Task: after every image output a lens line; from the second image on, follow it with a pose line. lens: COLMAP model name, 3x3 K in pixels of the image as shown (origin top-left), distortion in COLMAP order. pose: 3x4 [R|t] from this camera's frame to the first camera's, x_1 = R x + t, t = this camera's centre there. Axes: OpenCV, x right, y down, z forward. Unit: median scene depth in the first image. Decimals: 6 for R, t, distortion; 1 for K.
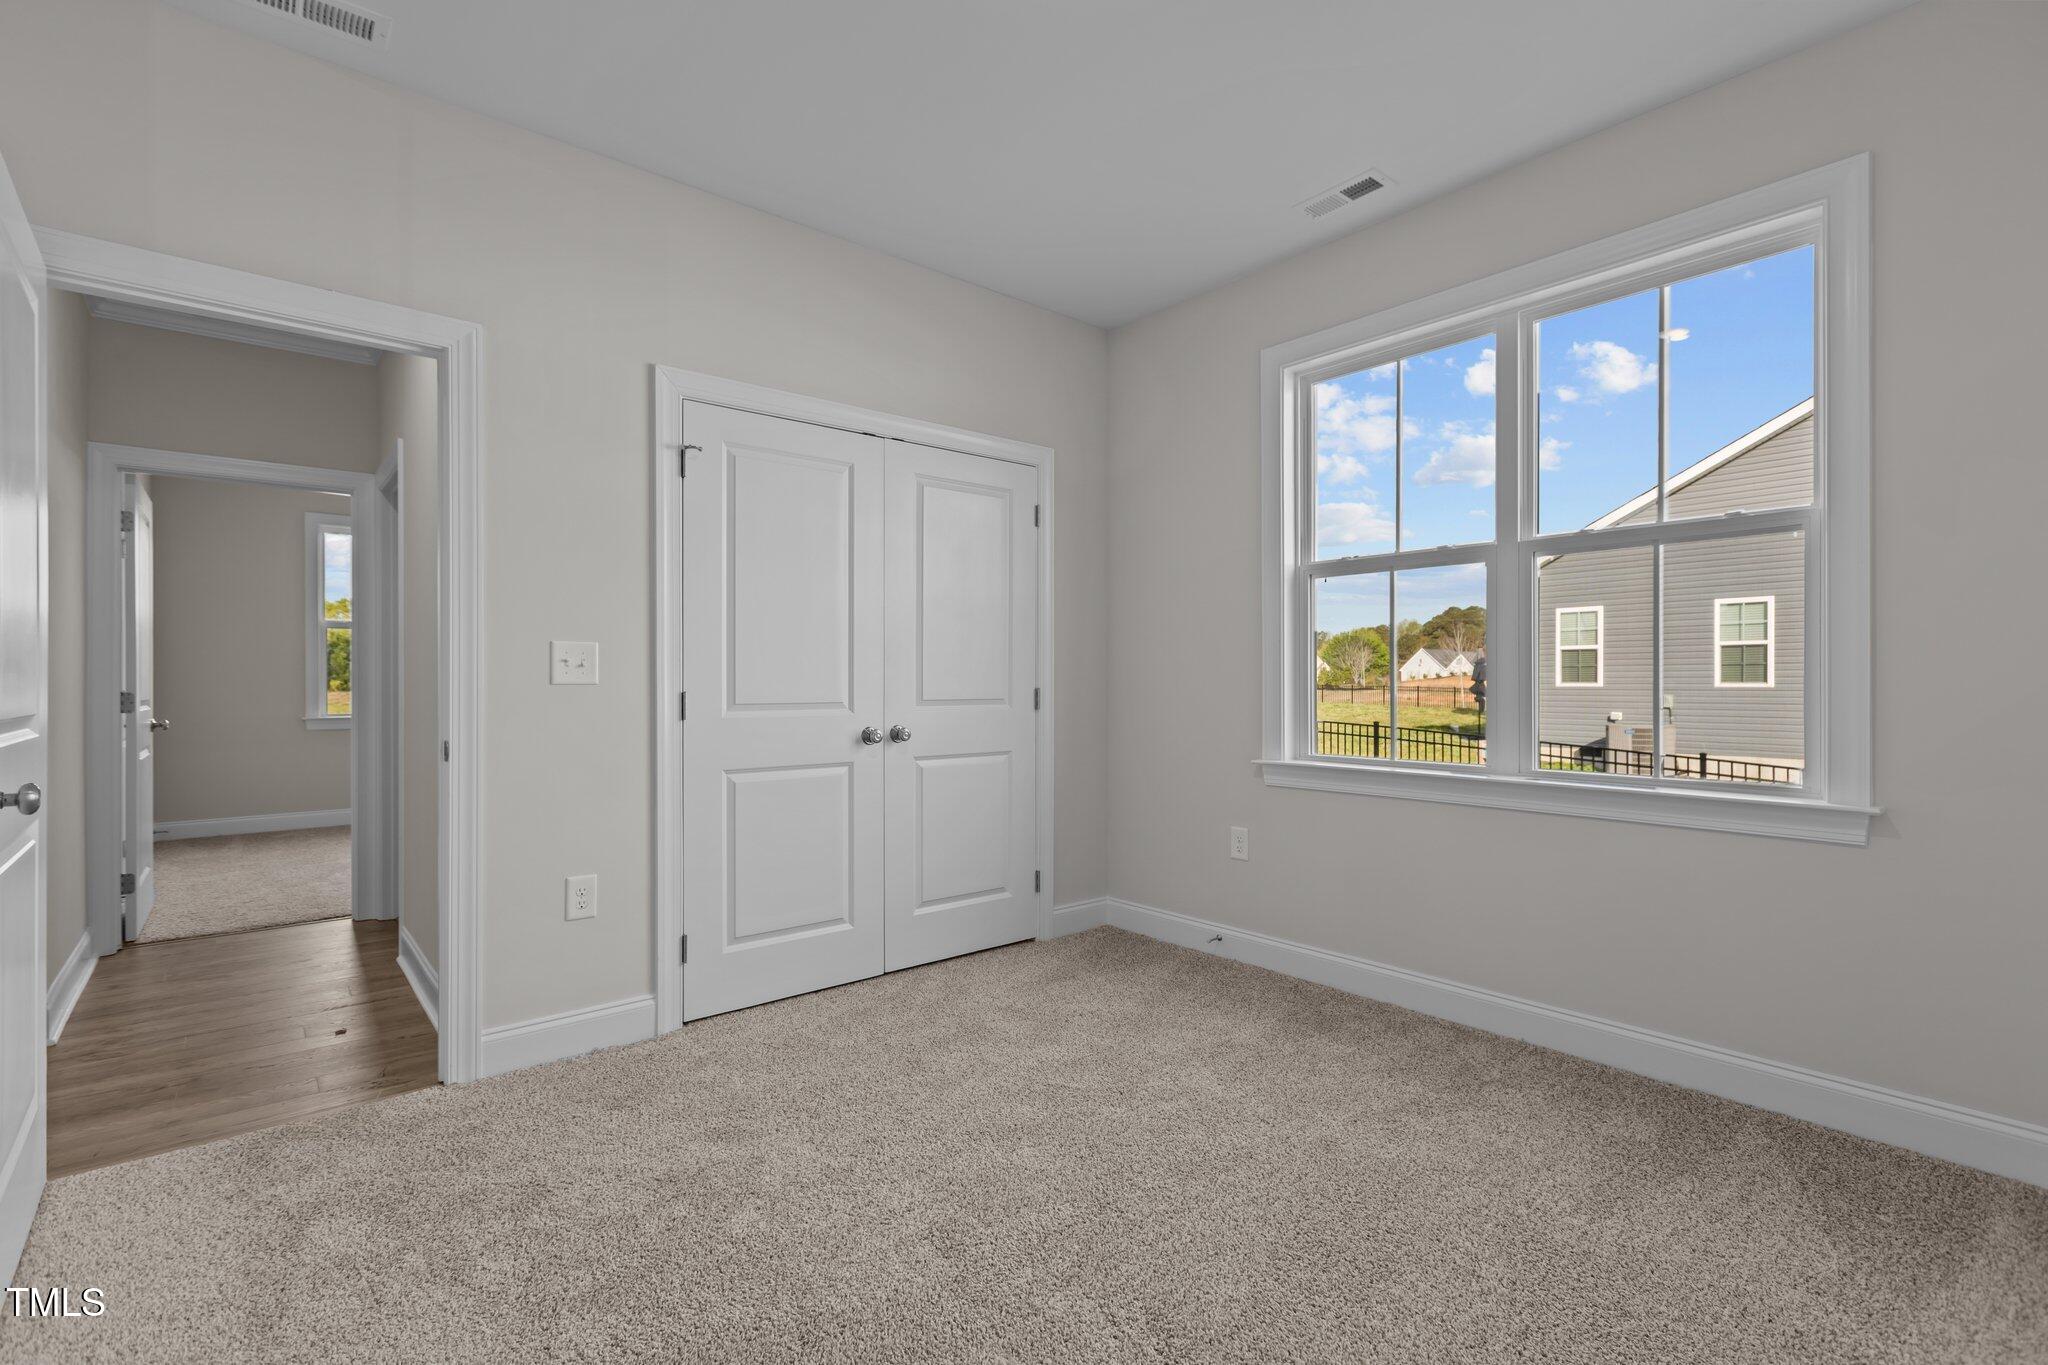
lens RADIAL K [[916.3, 0, 1010.0], [0, 916.3, 685.1], [0, 0, 1]] dist [0.004712, 0.000431]
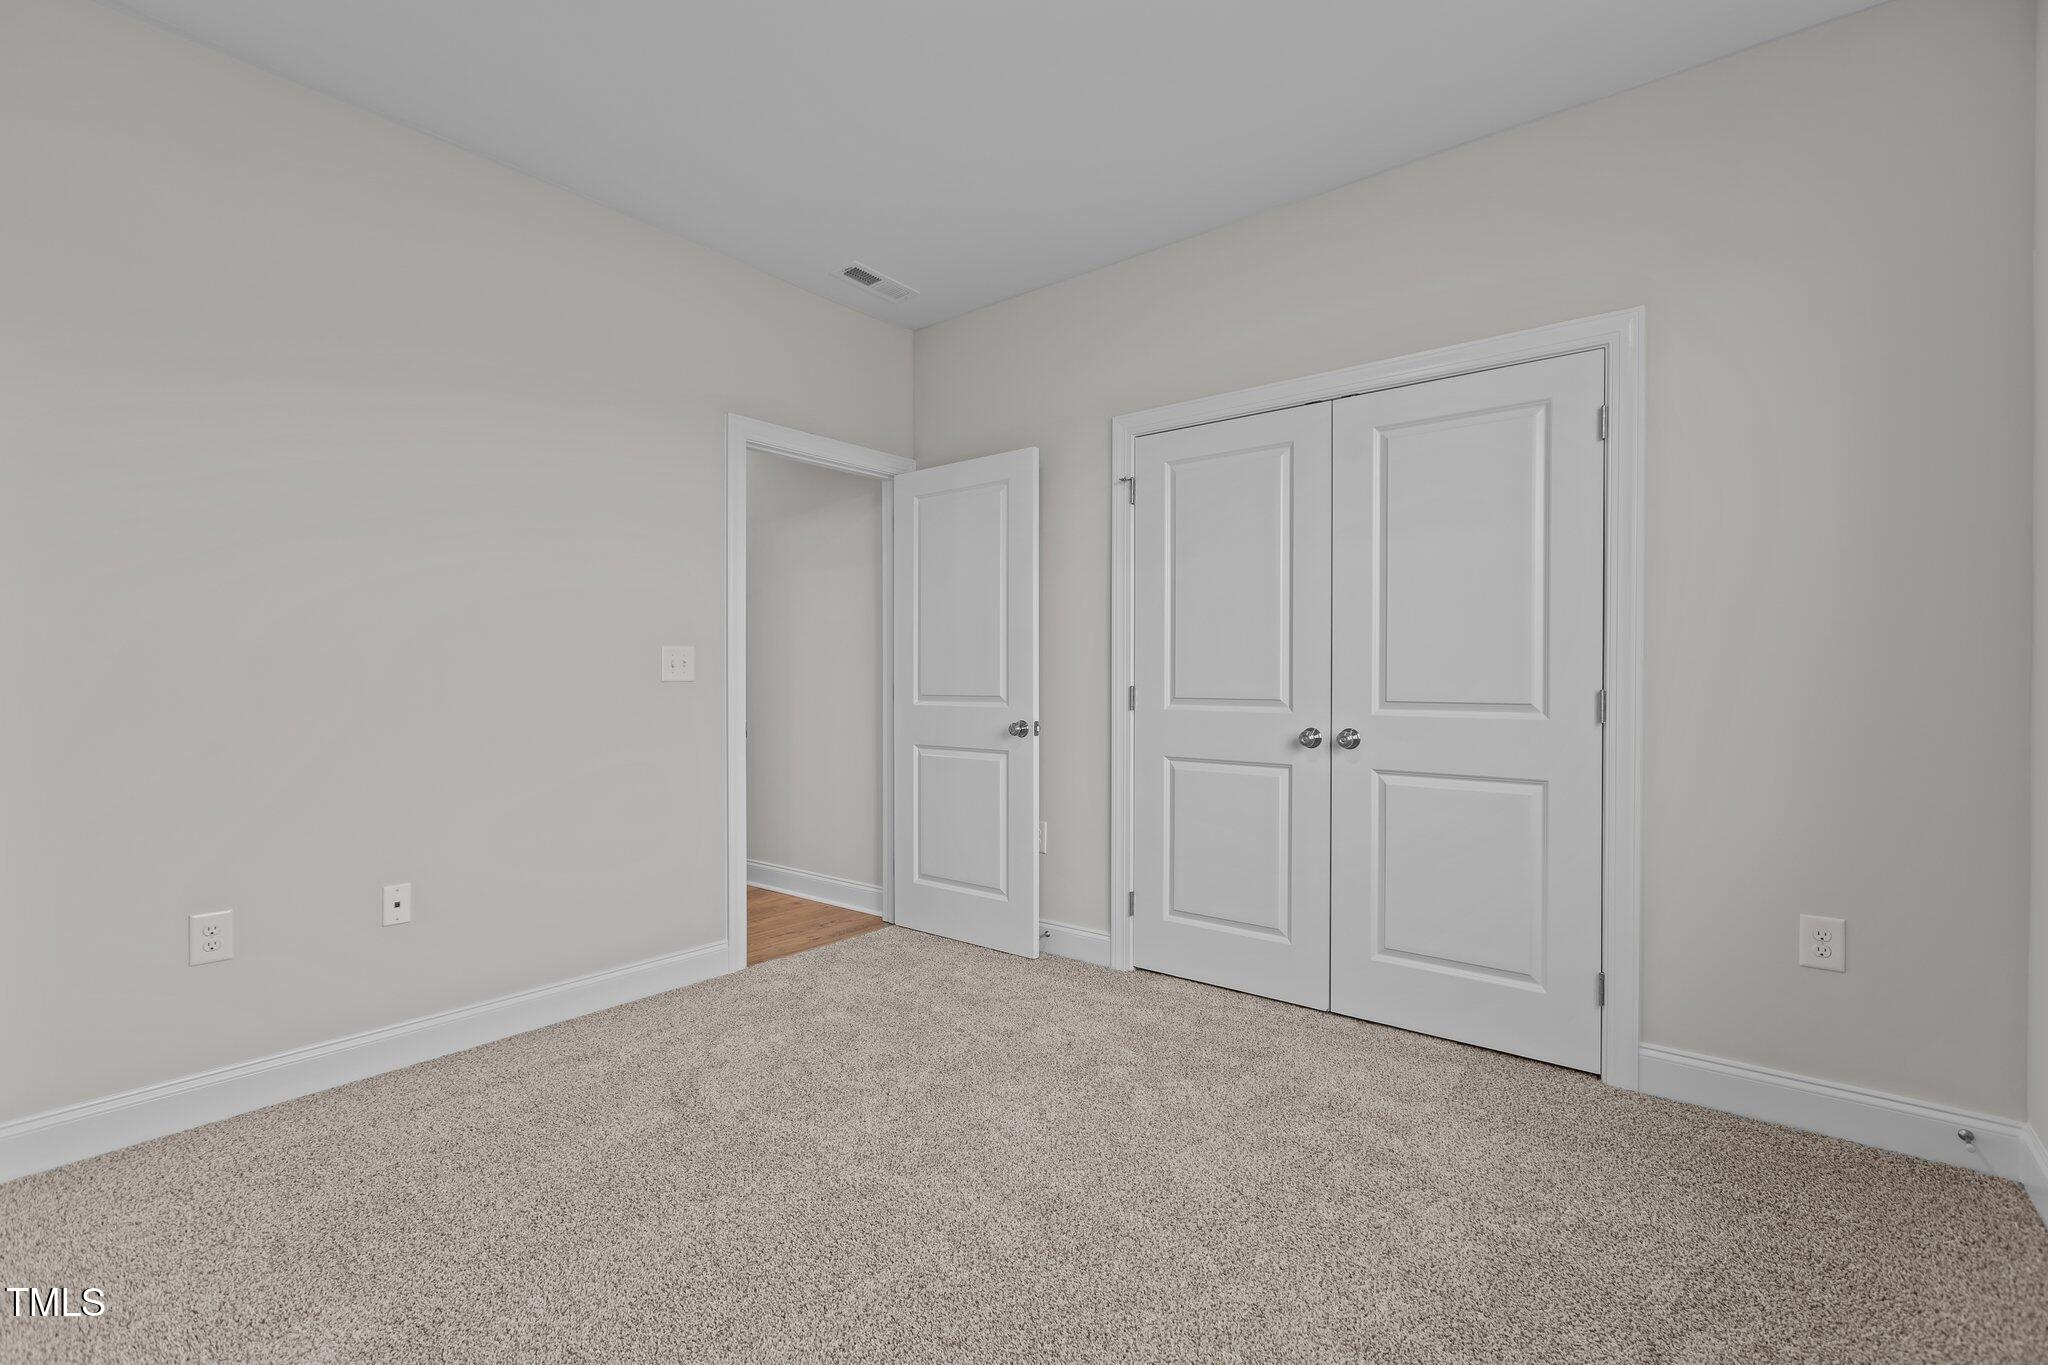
lens RADIAL K [[916.3, 0, 1036.1], [0, 916.3, 681.9], [0, 0, 1]] dist [0.004712, 0.000431]
pose [[0.210838, 0.009367, -0.977476, 0.576915], [-0.006445, 0.999946, 0.008192, -0.005233], [0.977500, 0.004573, 0.210887, 0.471494]]
